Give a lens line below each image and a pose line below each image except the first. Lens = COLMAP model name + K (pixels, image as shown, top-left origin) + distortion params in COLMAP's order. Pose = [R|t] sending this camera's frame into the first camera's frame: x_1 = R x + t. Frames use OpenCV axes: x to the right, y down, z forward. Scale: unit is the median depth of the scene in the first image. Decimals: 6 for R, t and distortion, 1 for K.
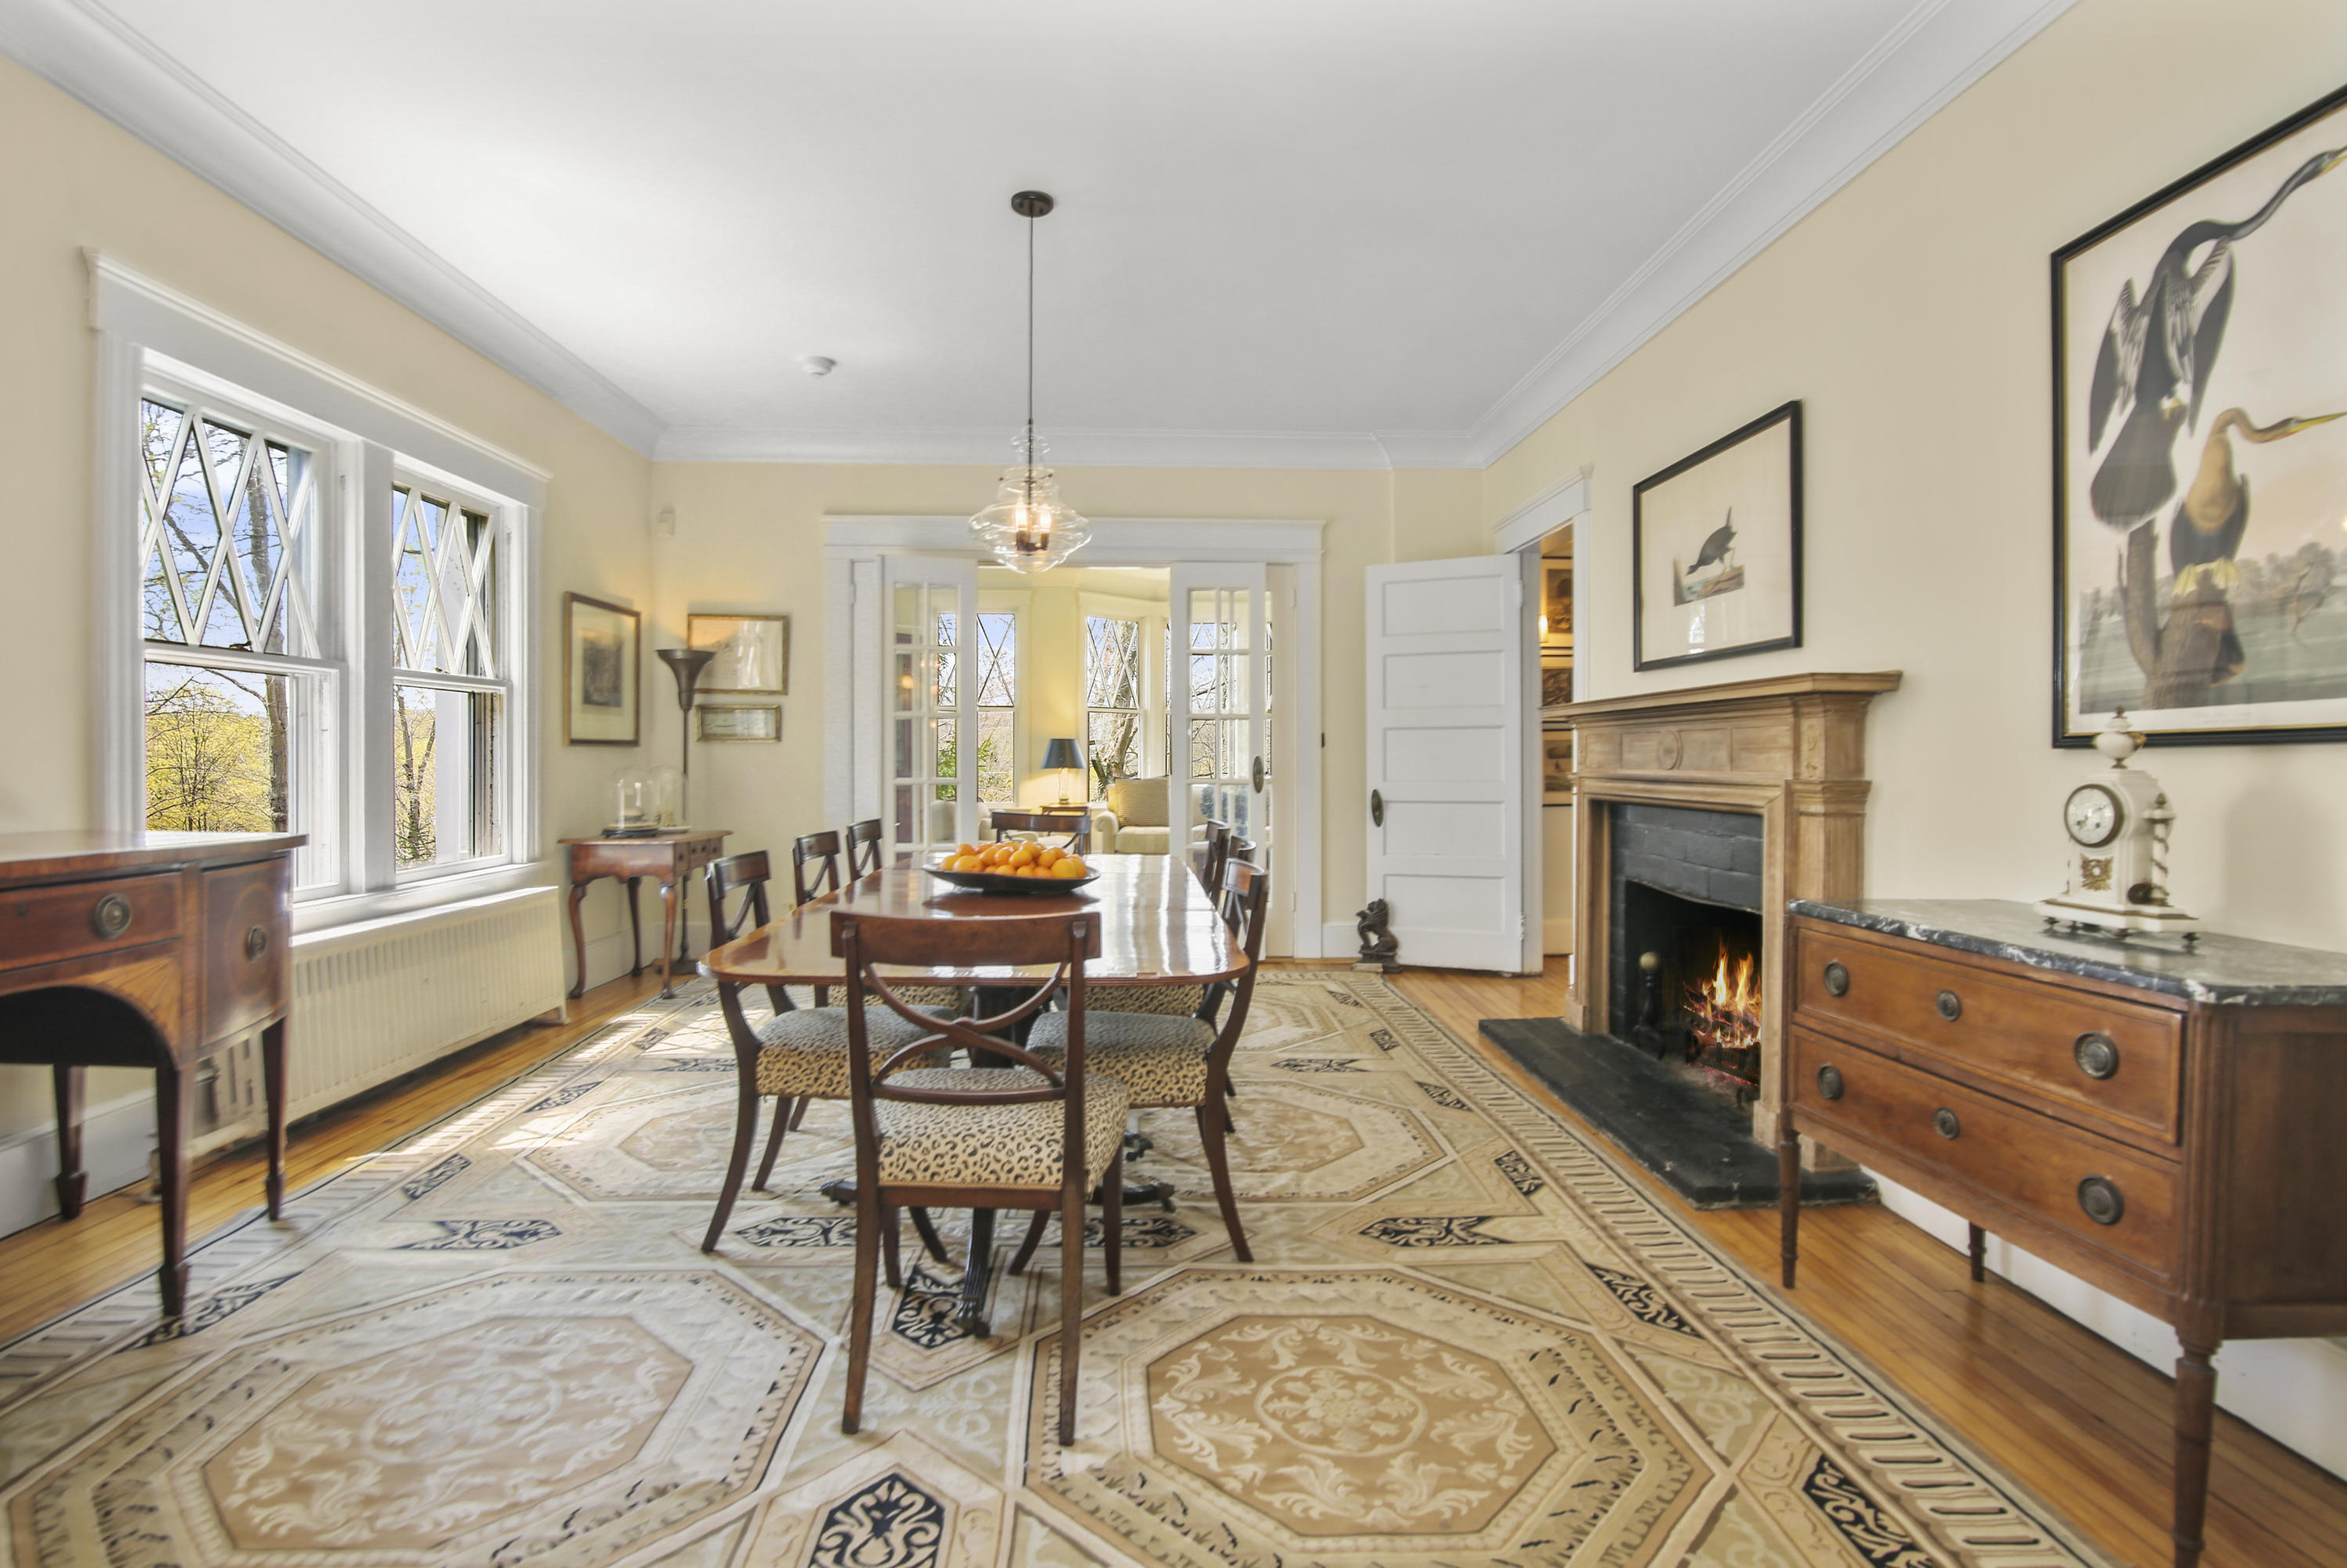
lens RADIAL K [[1101.7, 0, 1172.6], [0, 1101.7, 766.8], [0, 0, 1]] dist [-0.018627, 0.000561]
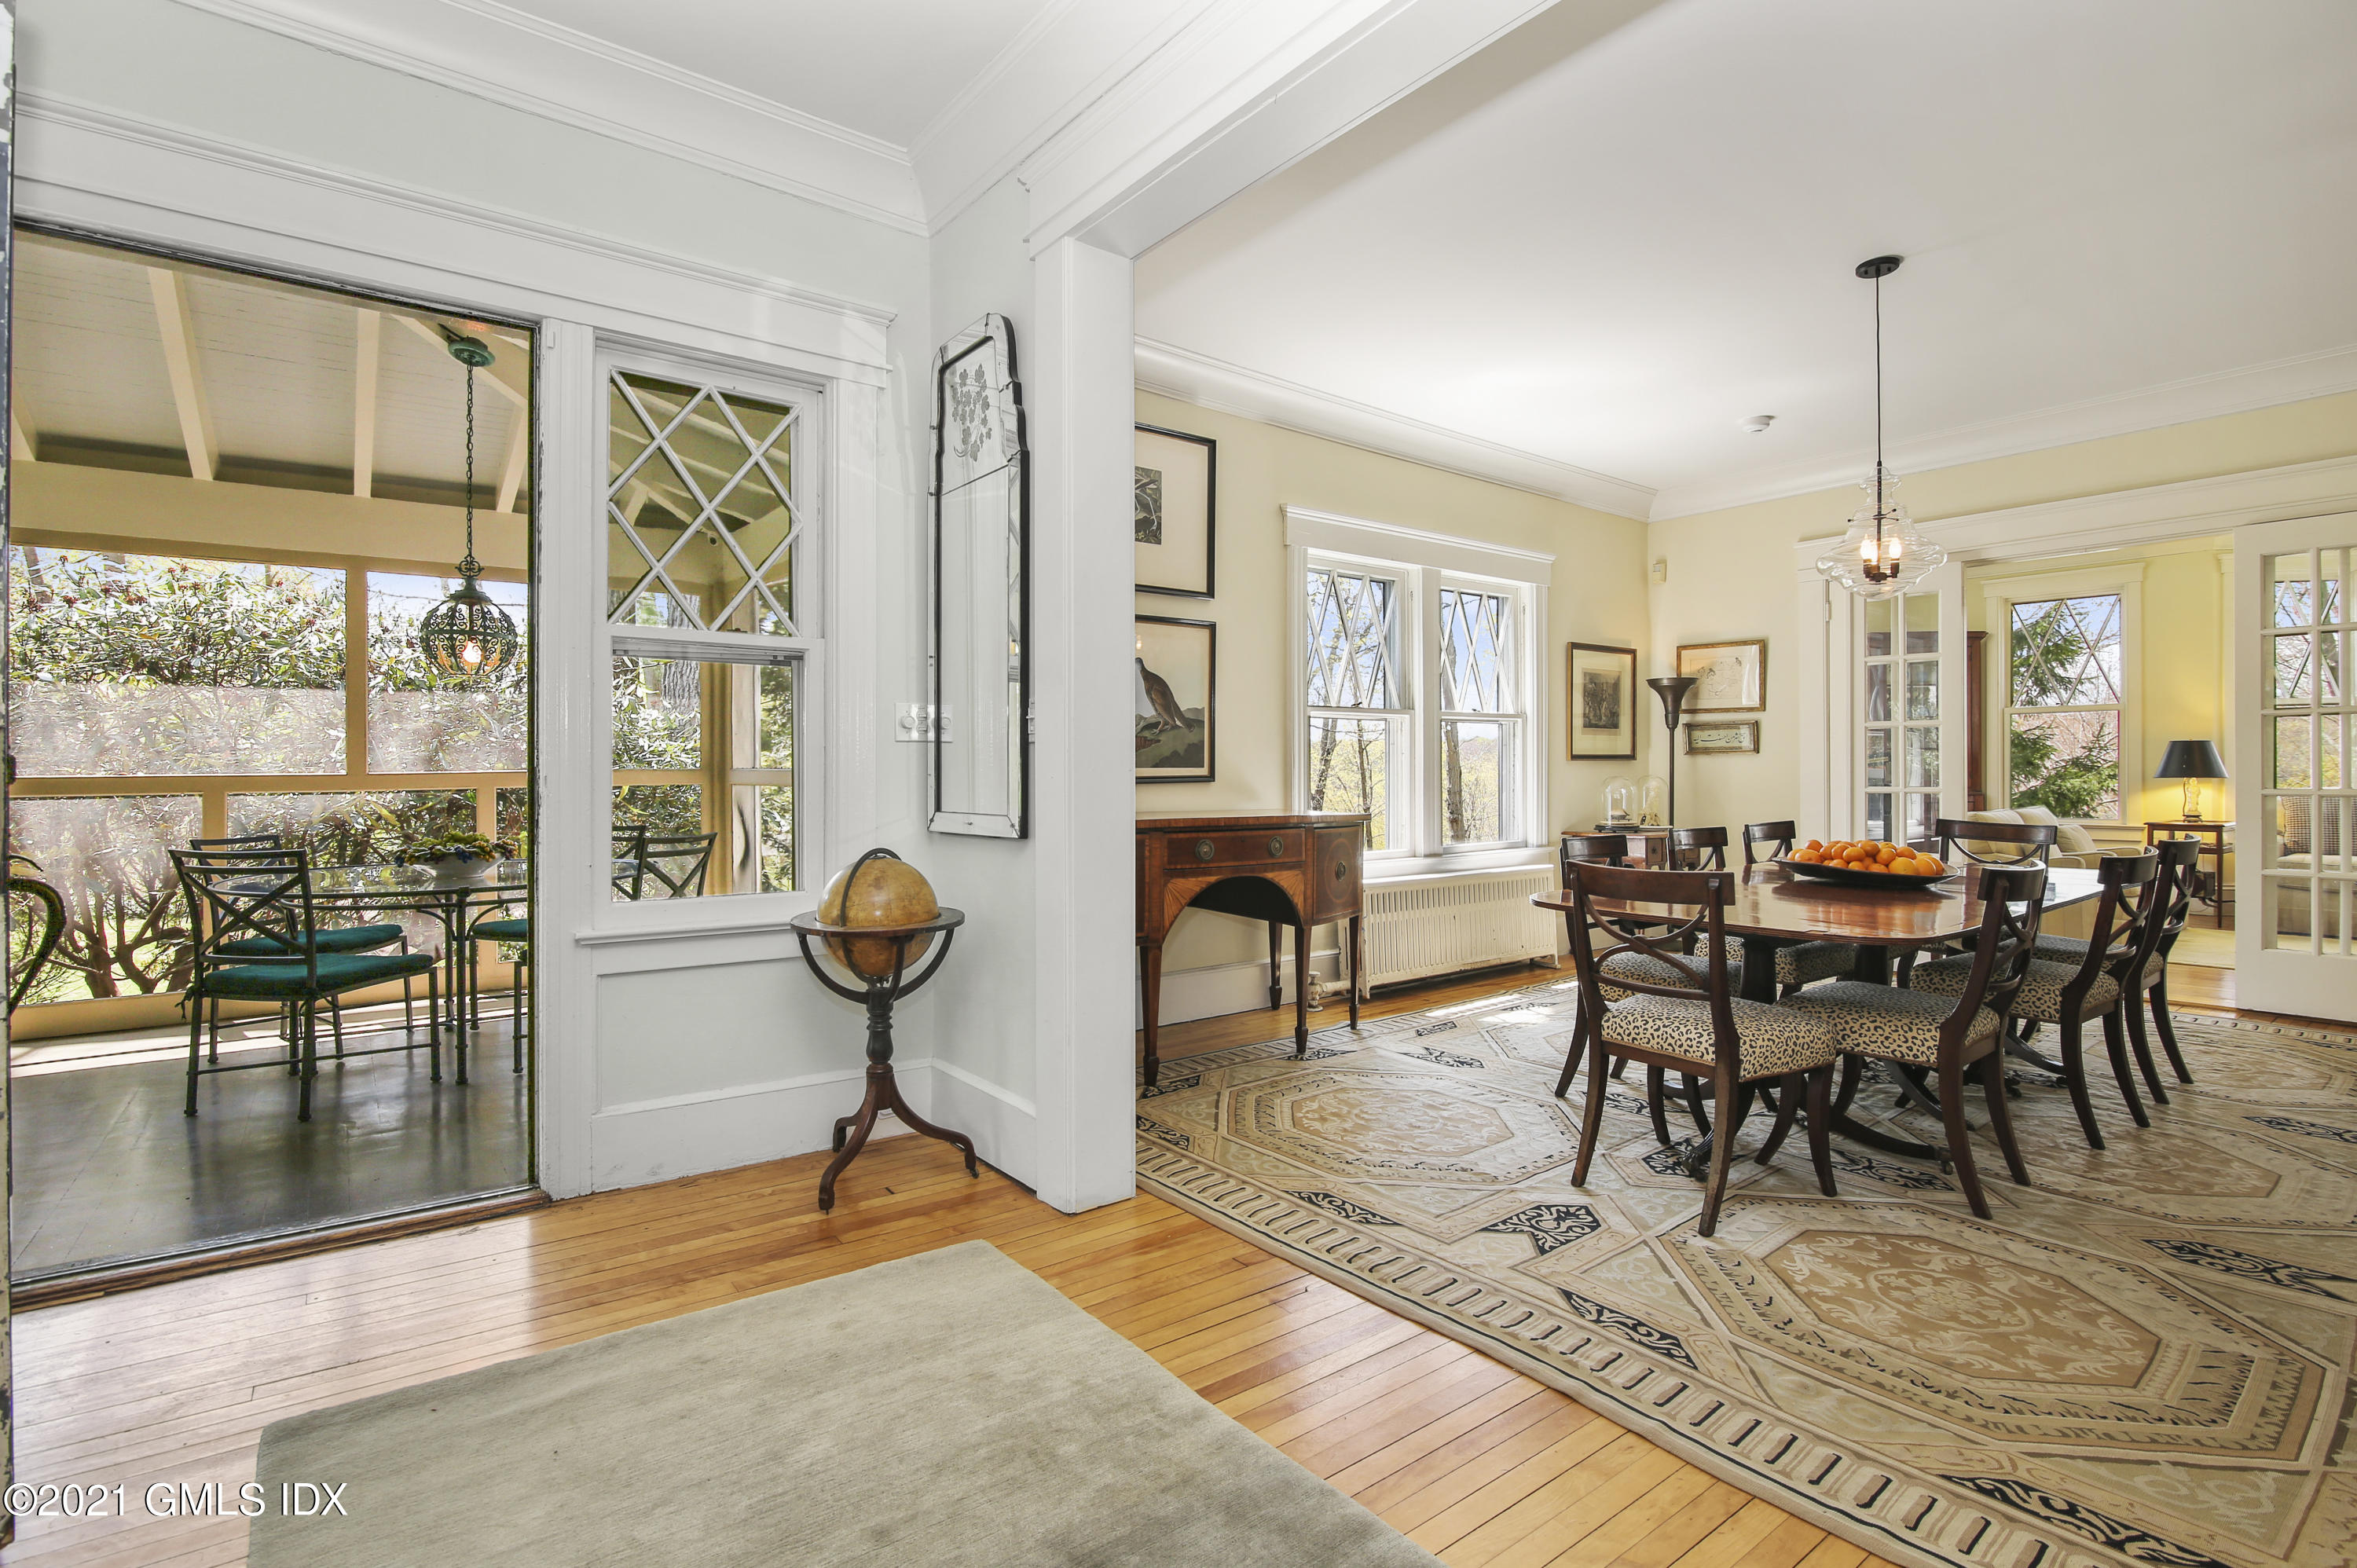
lens RADIAL K [[1106.4, 0, 1177.6], [0, 1106.4, 766.7], [0, 0, 1]] dist [-0.018627, 0.000561]
pose [[0.586521, -0.009270, -0.809881, 0.454754], [0.000564, 0.999939, -0.011038, 0.005662], [0.809934, 0.006017, 0.586491, -0.289321]]
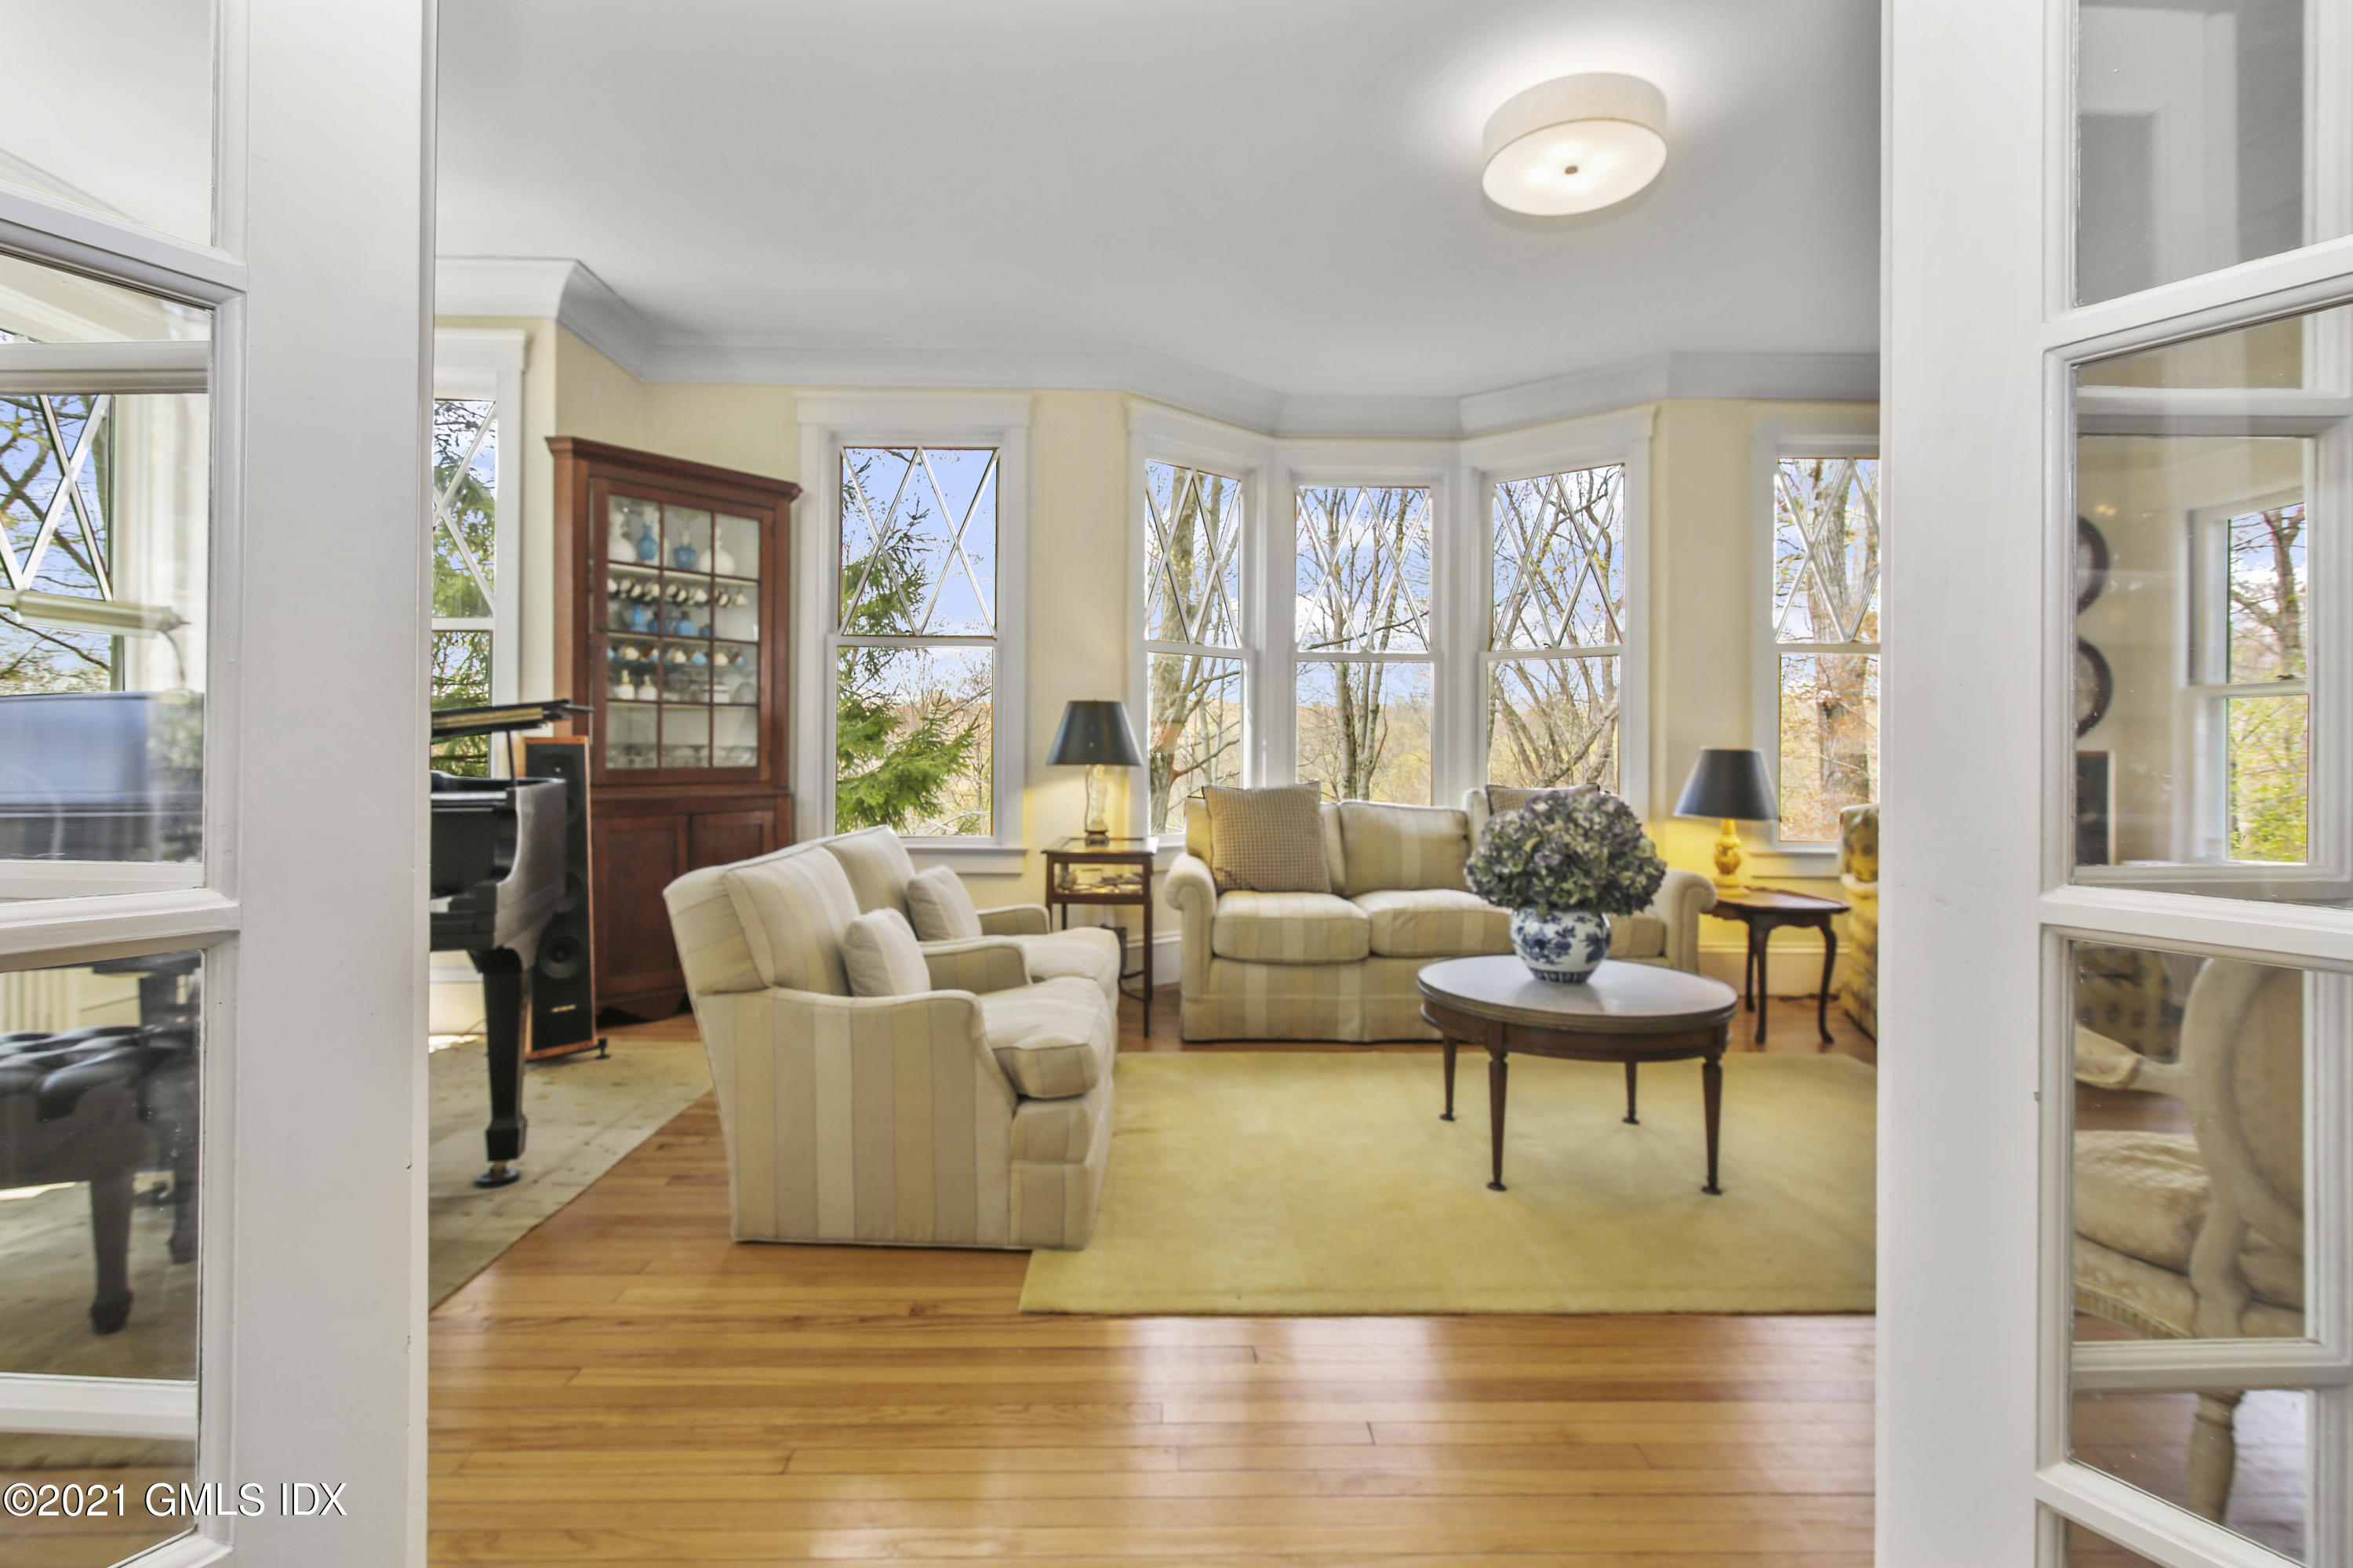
lens RADIAL K [[1104.7, 0, 1175.6], [0, 1104.7, 766.7], [0, 0, 1]] dist [-0.018627, 0.000561]
pose [[0.999612, 0.002735, -0.027712, -0.214241], [-0.002728, 0.999996, 0.000319, 0.004400], [0.027712, -0.000243, 0.999616, 2.181030]]
